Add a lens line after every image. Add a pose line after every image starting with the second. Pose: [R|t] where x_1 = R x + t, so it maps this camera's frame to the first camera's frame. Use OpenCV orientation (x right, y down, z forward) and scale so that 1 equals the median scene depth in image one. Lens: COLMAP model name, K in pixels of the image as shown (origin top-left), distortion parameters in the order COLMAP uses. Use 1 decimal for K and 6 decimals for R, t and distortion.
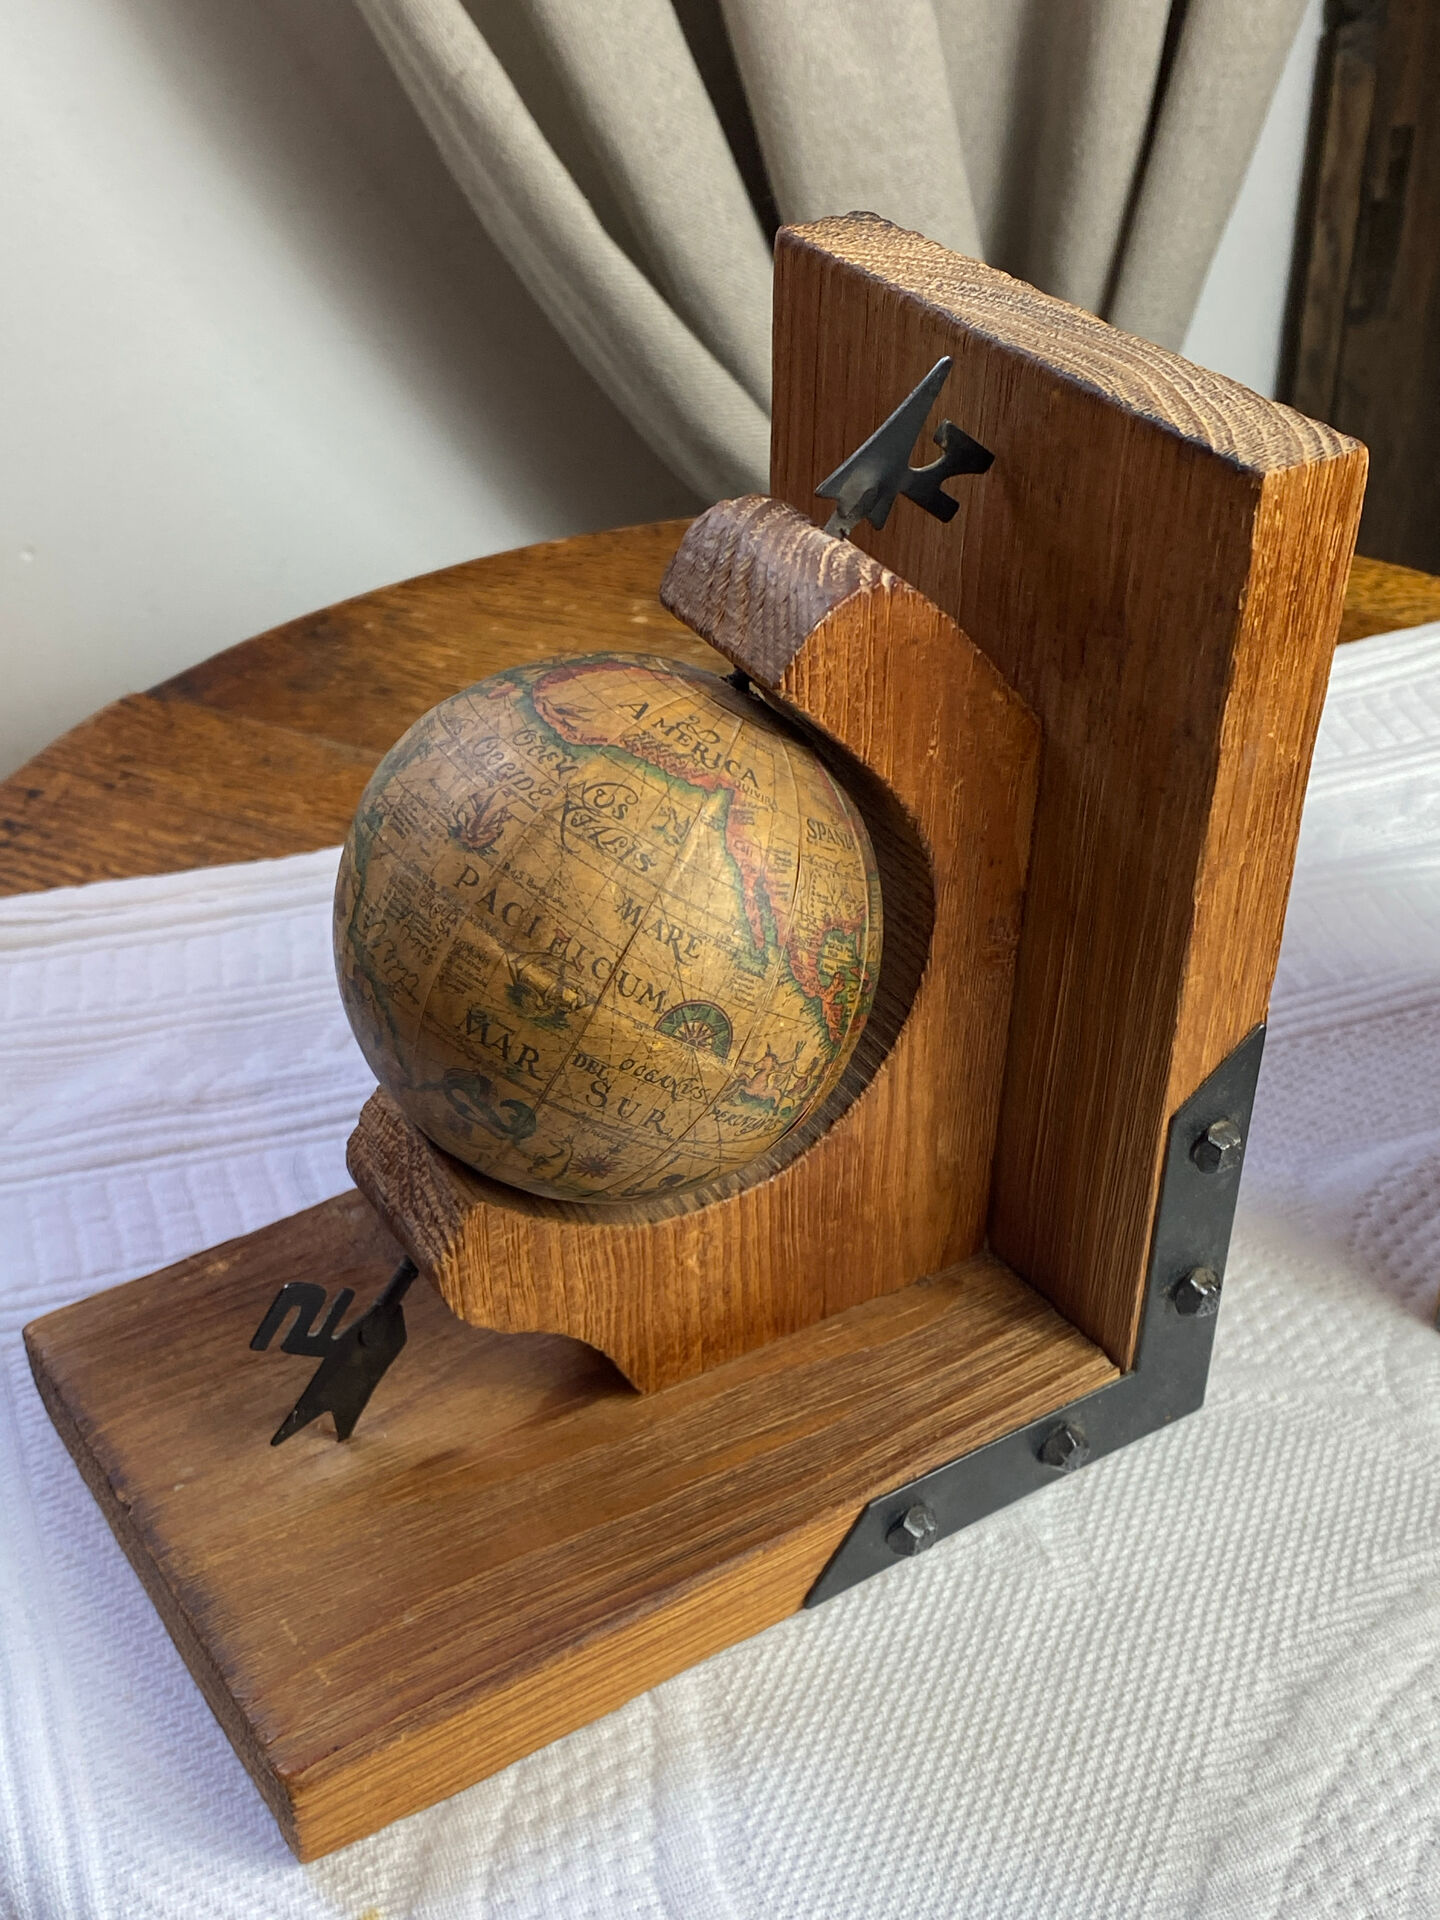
lens RADIAL K [[2539.3, 0, 748.3], [0, 2539.3, 974.3], [0, 0, 1]] dist [0.033327, 0.000000]
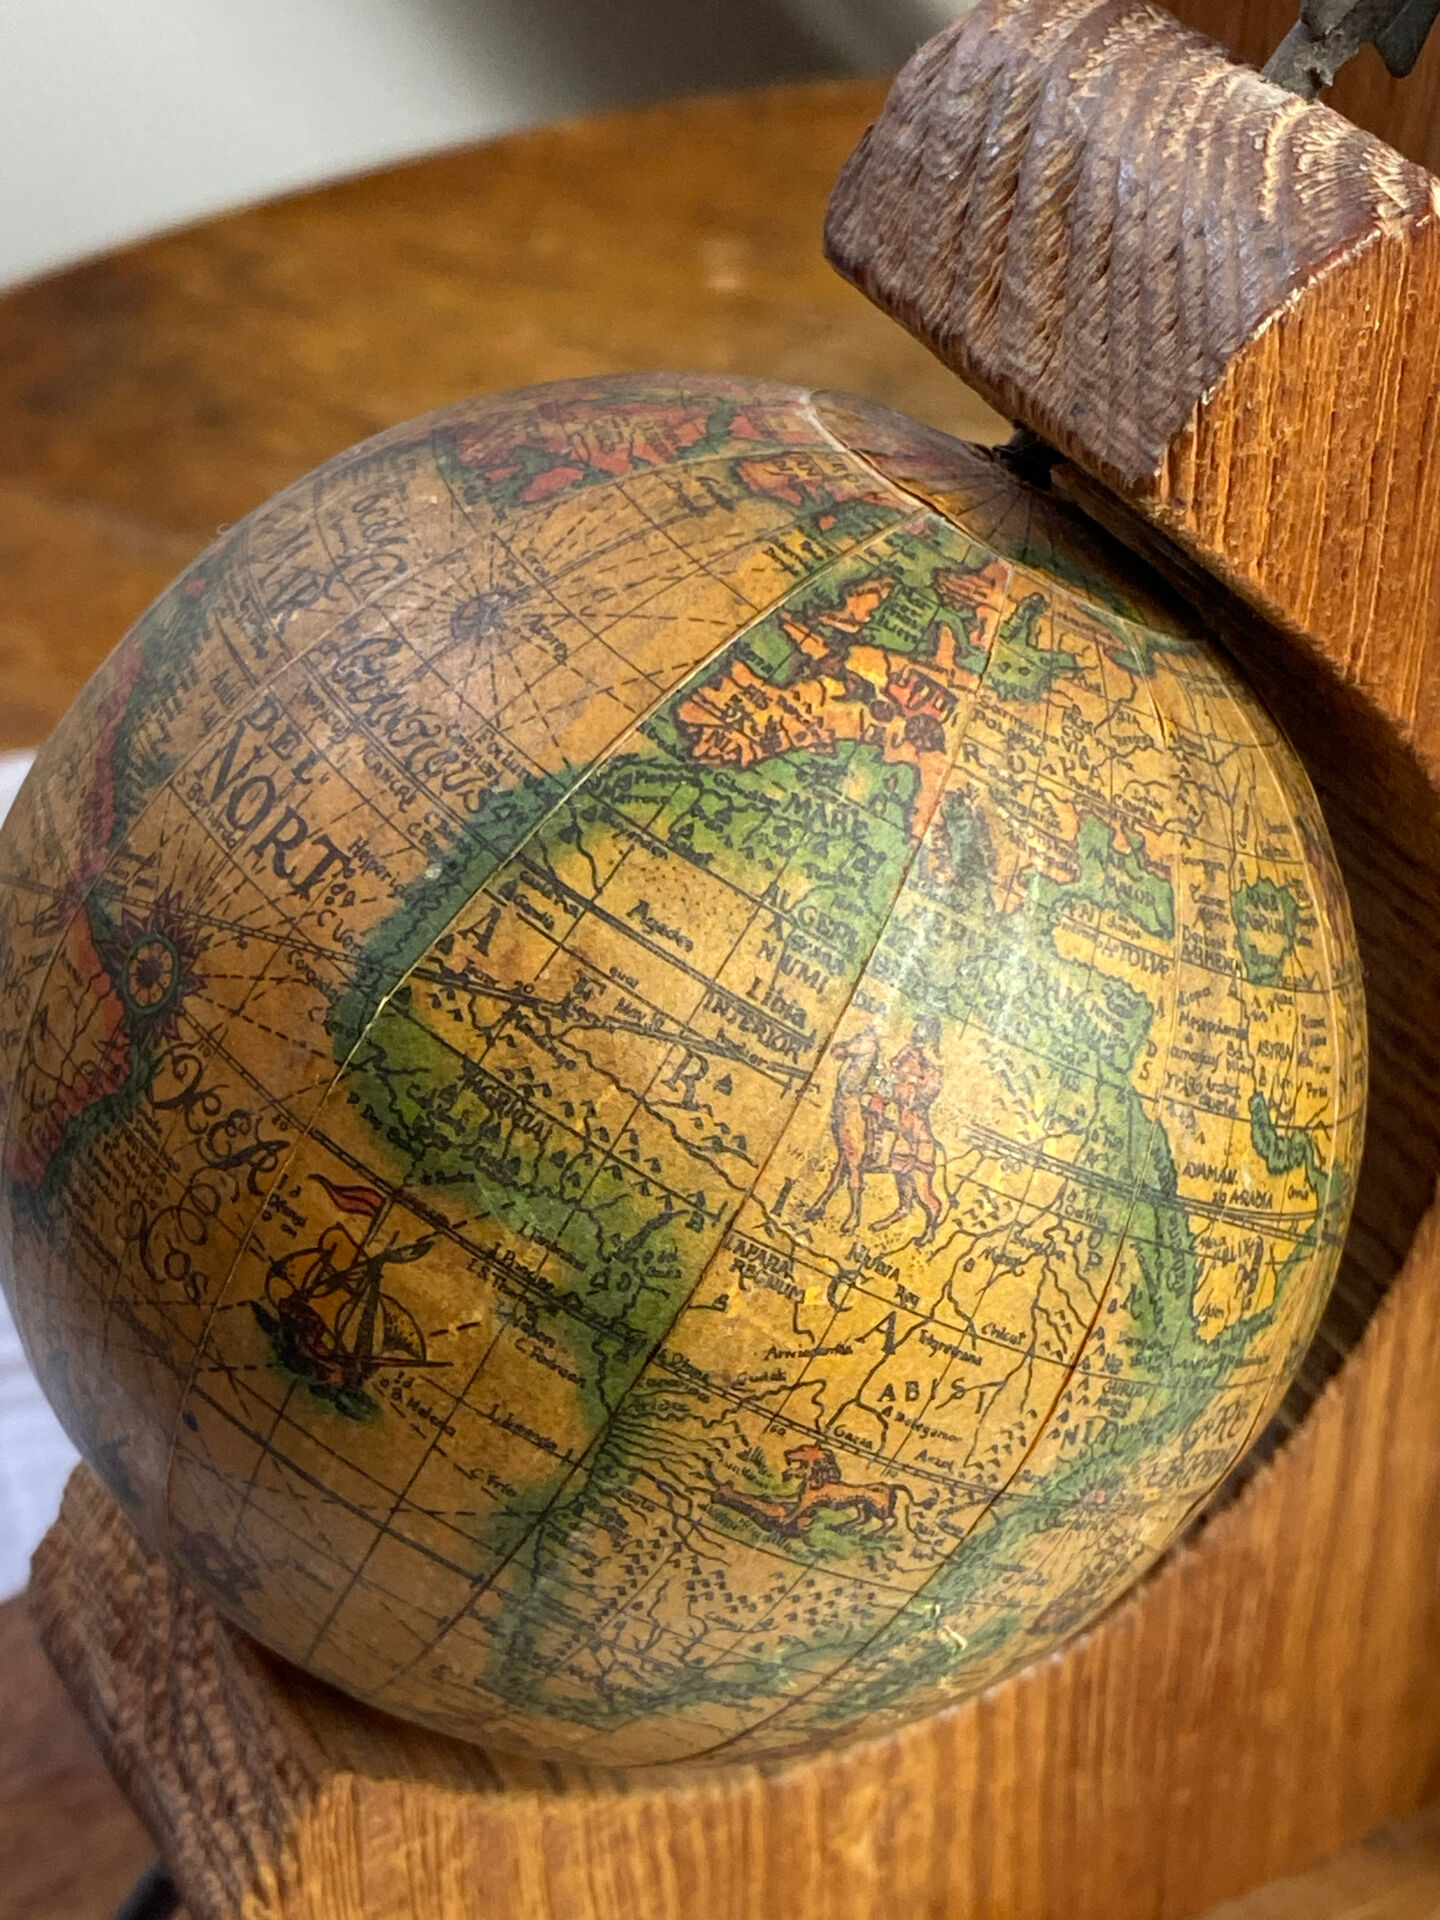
lens RADIAL K [[4048.7, 0, 741.4], [0, 4048.7, 906.5], [0, 0, 1]] dist [0.091493, 0.000000]
pose [[0.999427, 0.019701, -0.027540, -0.027811], [-0.019260, 0.999684, 0.016182, -0.054377], [0.027851, -0.015643, 0.999490, 0.361501]]
